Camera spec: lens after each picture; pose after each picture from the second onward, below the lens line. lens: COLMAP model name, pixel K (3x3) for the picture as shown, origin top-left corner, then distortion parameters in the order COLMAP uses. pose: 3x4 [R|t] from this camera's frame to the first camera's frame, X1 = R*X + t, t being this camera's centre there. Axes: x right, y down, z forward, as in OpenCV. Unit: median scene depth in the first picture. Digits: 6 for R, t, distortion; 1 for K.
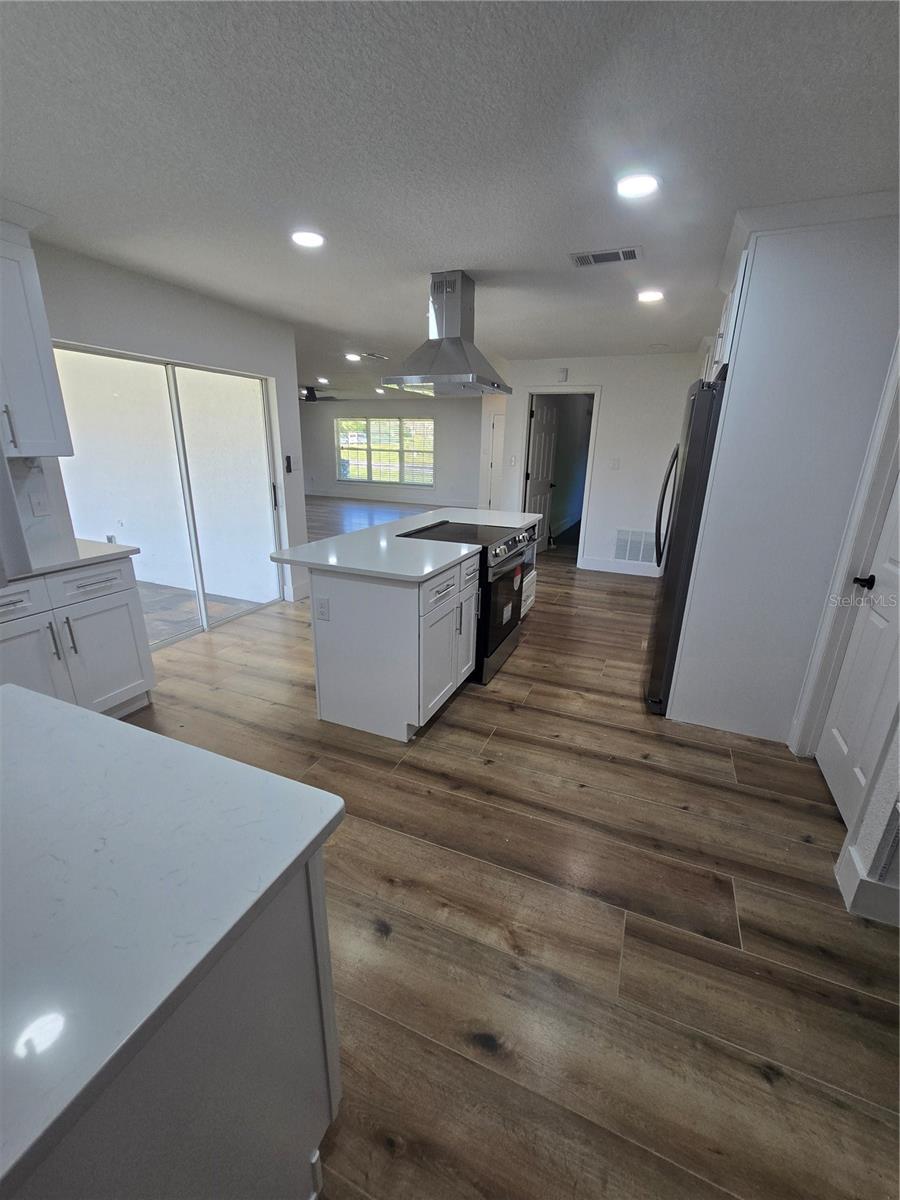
lens RADIAL K [[492.2, 0, 450.7], [0, 492.2, 603.9], [0, 0, 1]] dist [-0.004640, 0.001663]
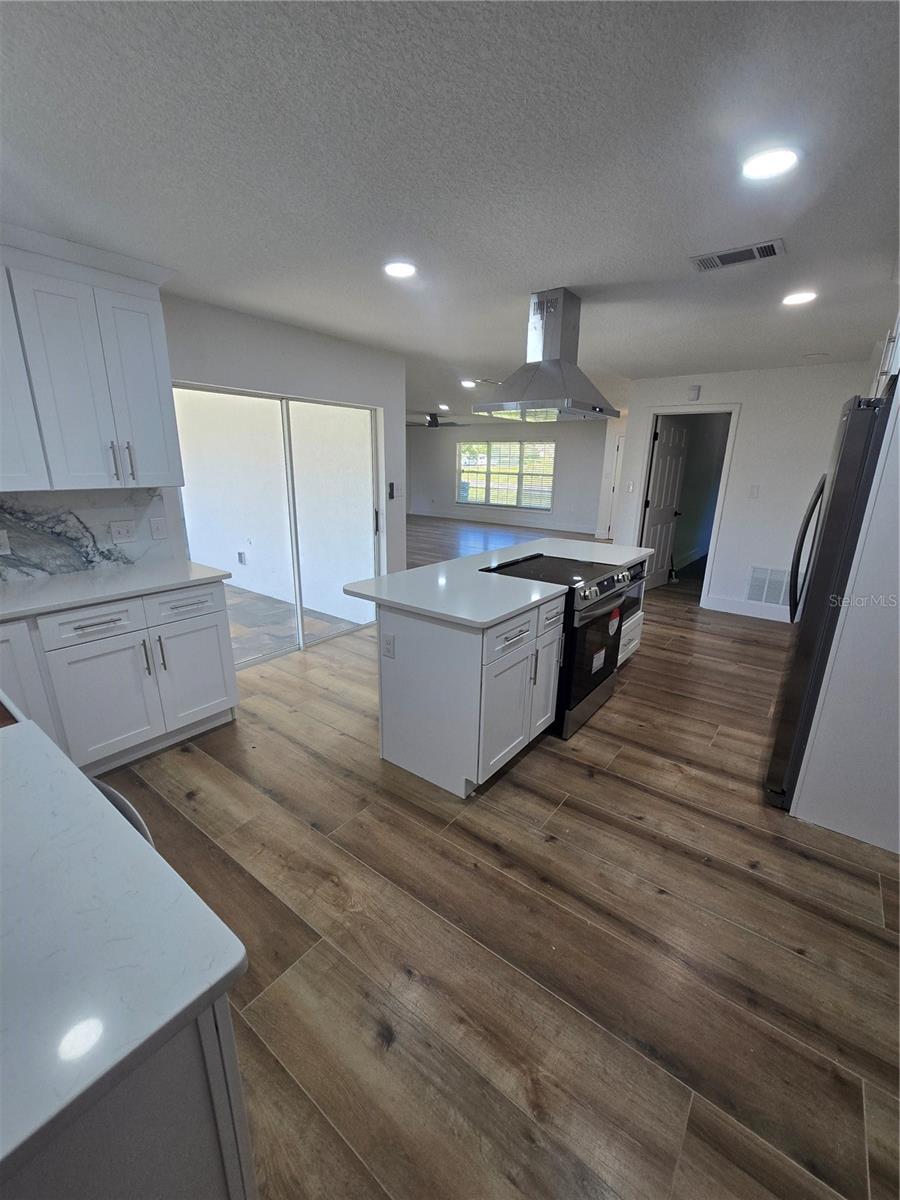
lens RADIAL K [[492.2, 0, 450.8], [0, 492.2, 606.1], [0, 0, 1]] dist [-0.004640, 0.001663]
pose [[0.969296, 0.063318, -0.237606, 0.082415], [-0.071730, 0.997061, -0.026915, -0.050221], [0.235204, 0.043133, 0.970989, 0.093838]]
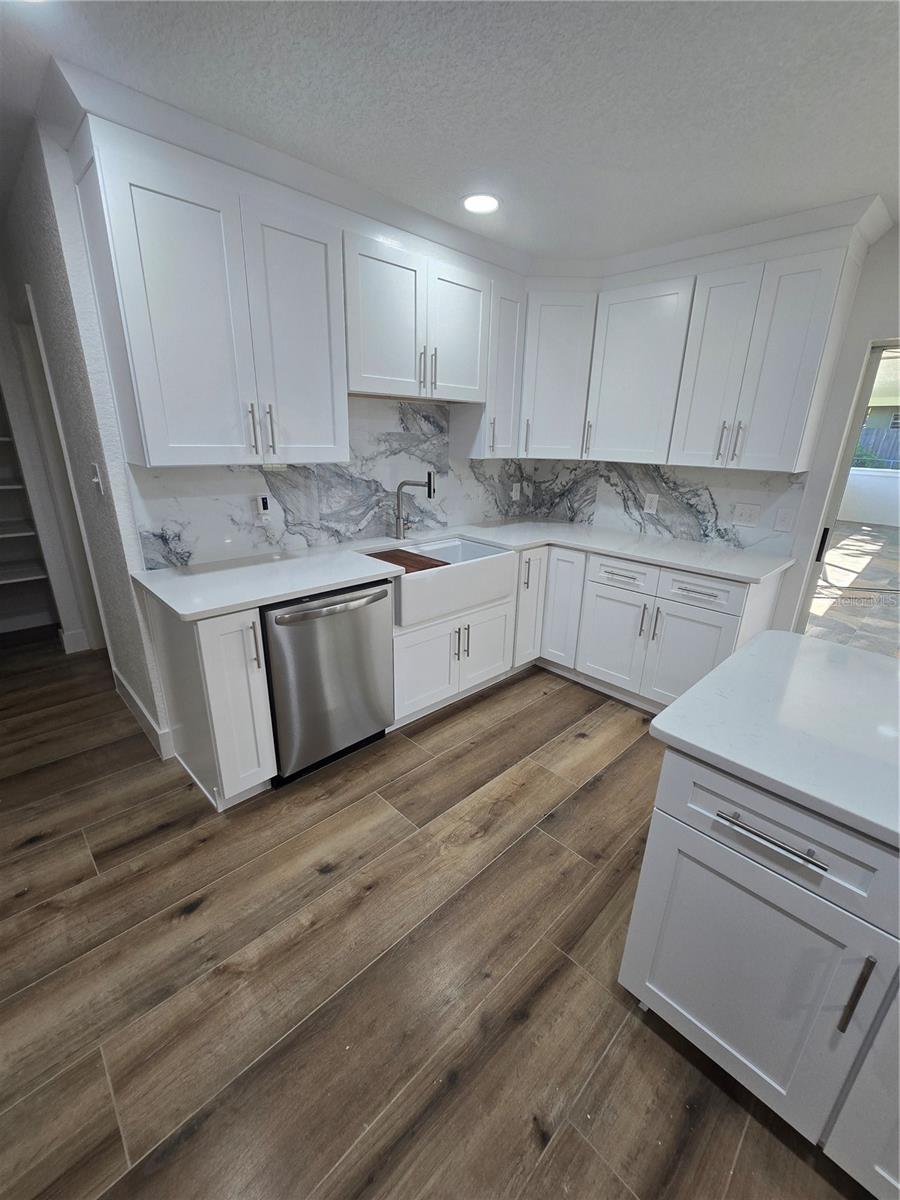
lens RADIAL K [[492.2, 0, 452.5], [0, 492.2, 607.5], [0, 0, 1]] dist [-0.004640, 0.001663]
pose [[-0.379463, 0.277956, -0.882467, 0.368766], [-0.319872, 0.855575, 0.407031, -0.259668], [0.868153, 0.436729, -0.235748, 0.787556]]
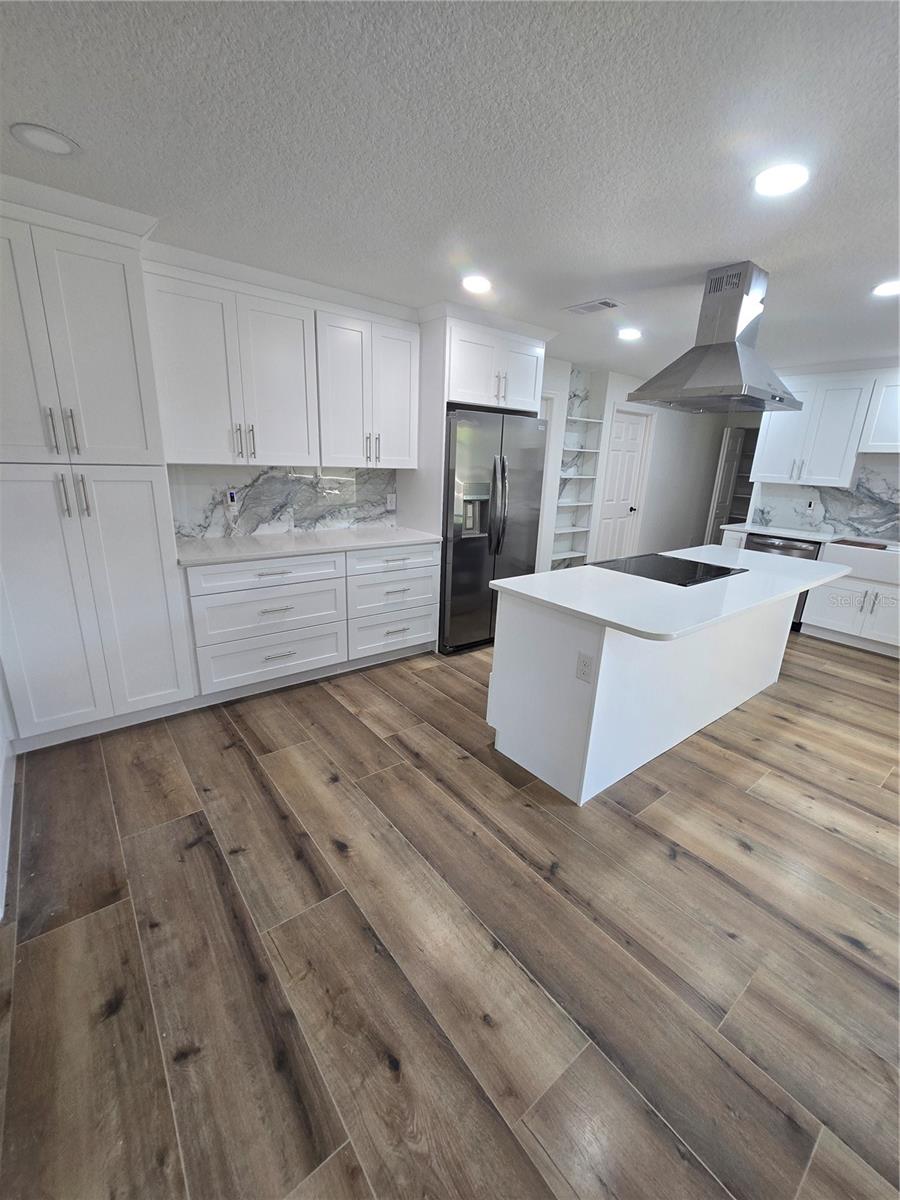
lens RADIAL K [[492.2, 0, 451.6], [0, 492.2, 605.3], [0, 0, 1]] dist [-0.004640, 0.001663]
pose [[-0.877792, -0.192120, 0.438830, -0.049010], [0.091325, 0.832143, 0.546990, -0.810277], [-0.470257, 0.520220, -0.712903, 2.468316]]
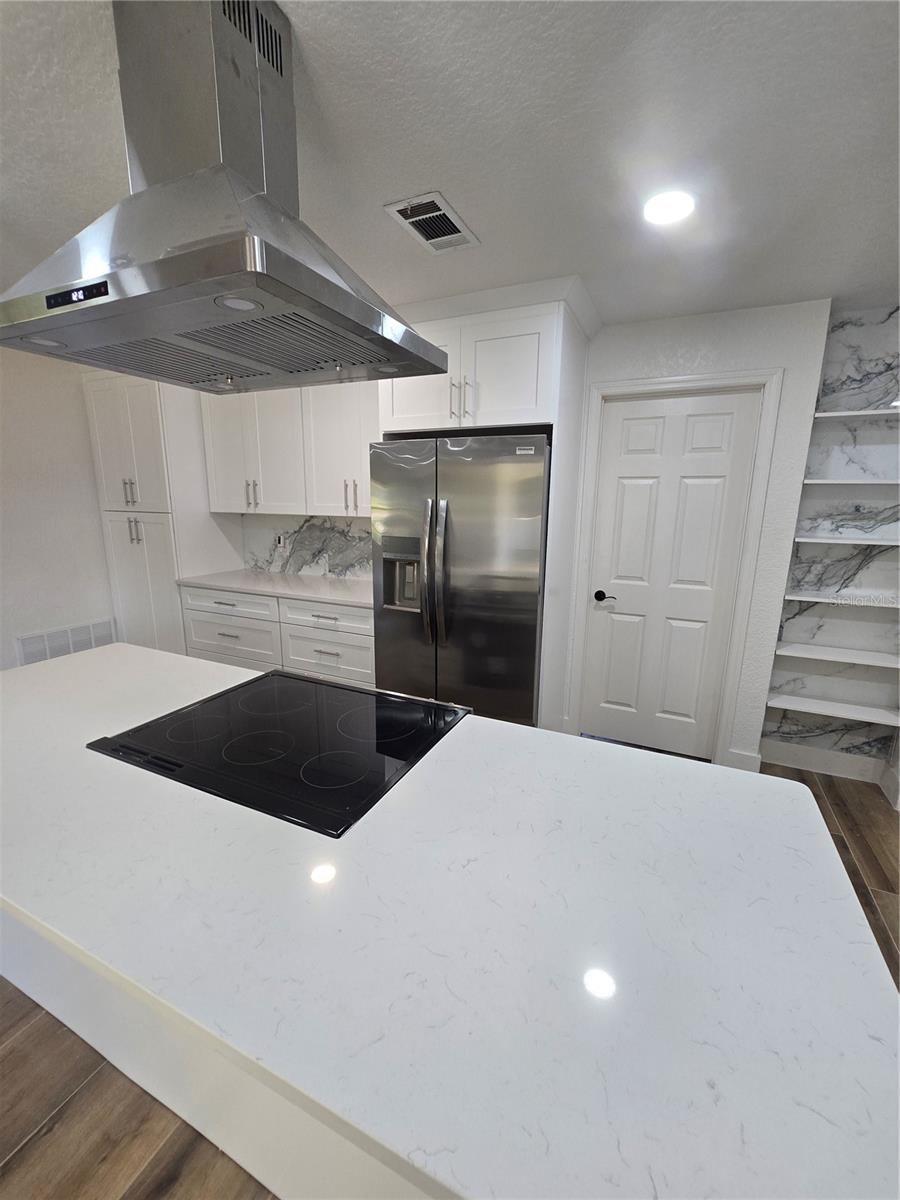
lens RADIAL K [[492.2, 0, 452.6], [0, 492.2, 603.8], [0, 0, 1]] dist [-0.004640, 0.001663]
pose [[0.030714, -0.230724, 0.972534, -0.446730], [0.300224, 0.930194, 0.211198, -0.379130], [-0.953374, 0.285491, 0.097839, 1.087594]]
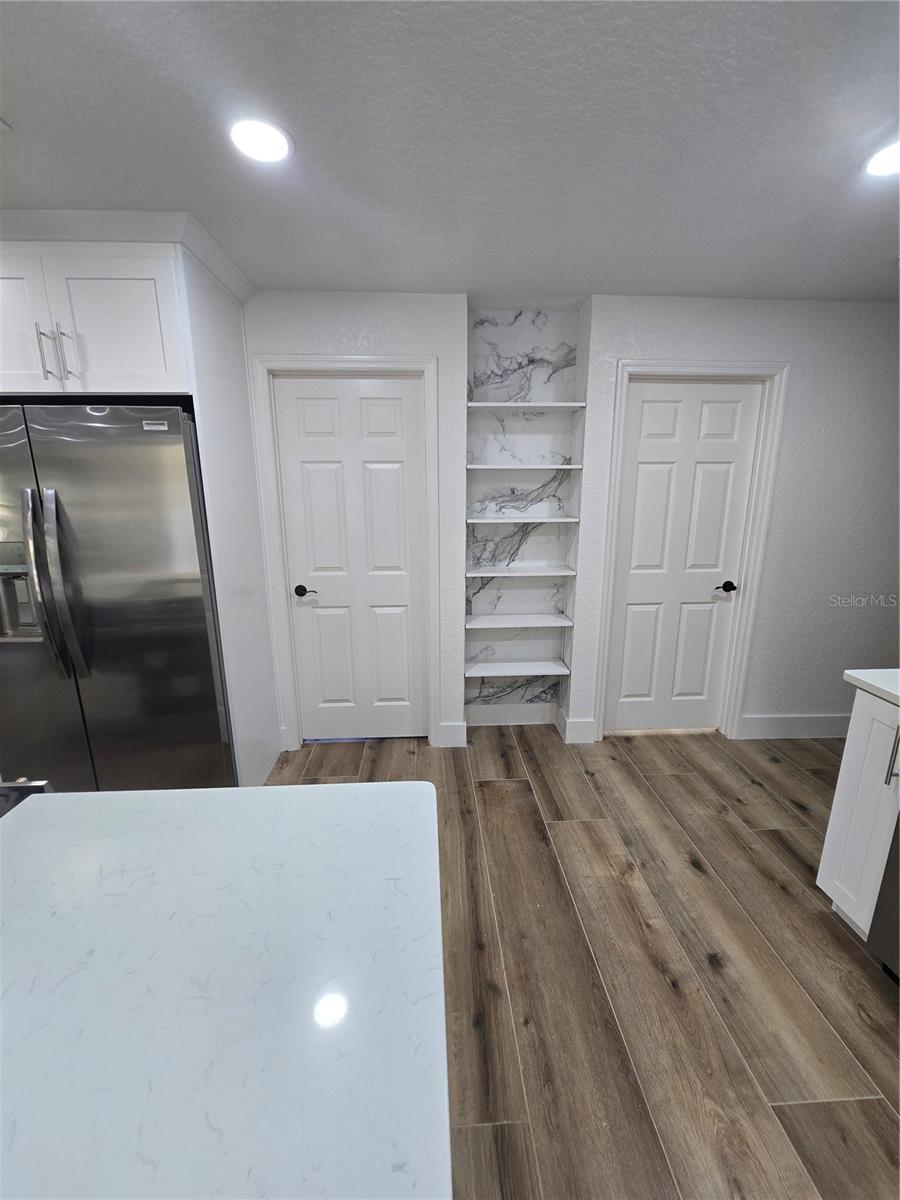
lens RADIAL K [[492.2, 0, 448.6], [0, 492.2, 604.4], [0, 0, 1]] dist [-0.004640, 0.001663]
pose [[-0.439796, -0.226932, 0.868954, -0.382595], [0.272546, 0.888197, 0.369899, -0.328284], [-0.855744, 0.399510, -0.328776, 0.946916]]
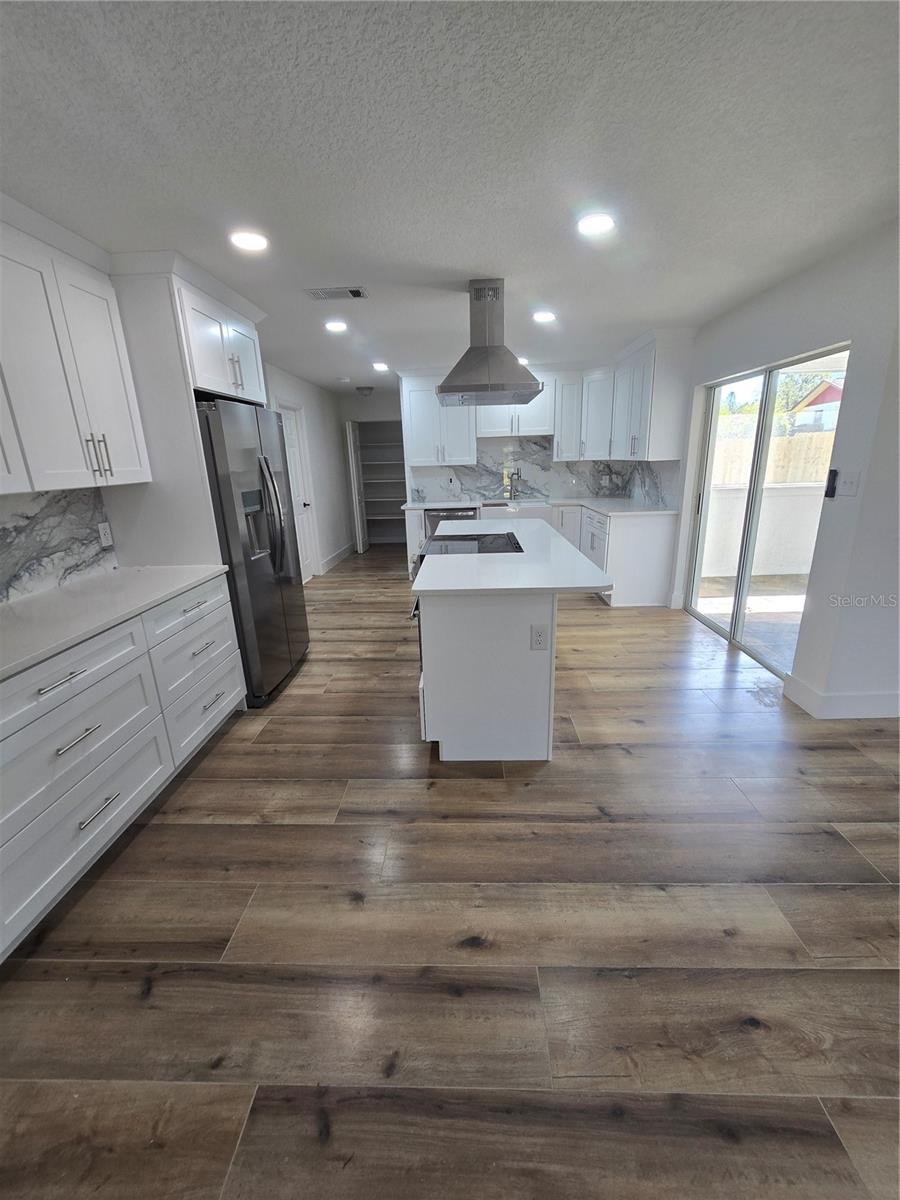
lens RADIAL K [[492.2, 0, 450.6], [0, 492.2, 605.0], [0, 0, 1]] dist [-0.004640, 0.001663]
pose [[-0.932589, 0.111938, -0.343143, 0.560818], [-0.101064, 0.831682, 0.545978, -0.775801], [0.346501, 0.543852, -0.764305, 2.428412]]
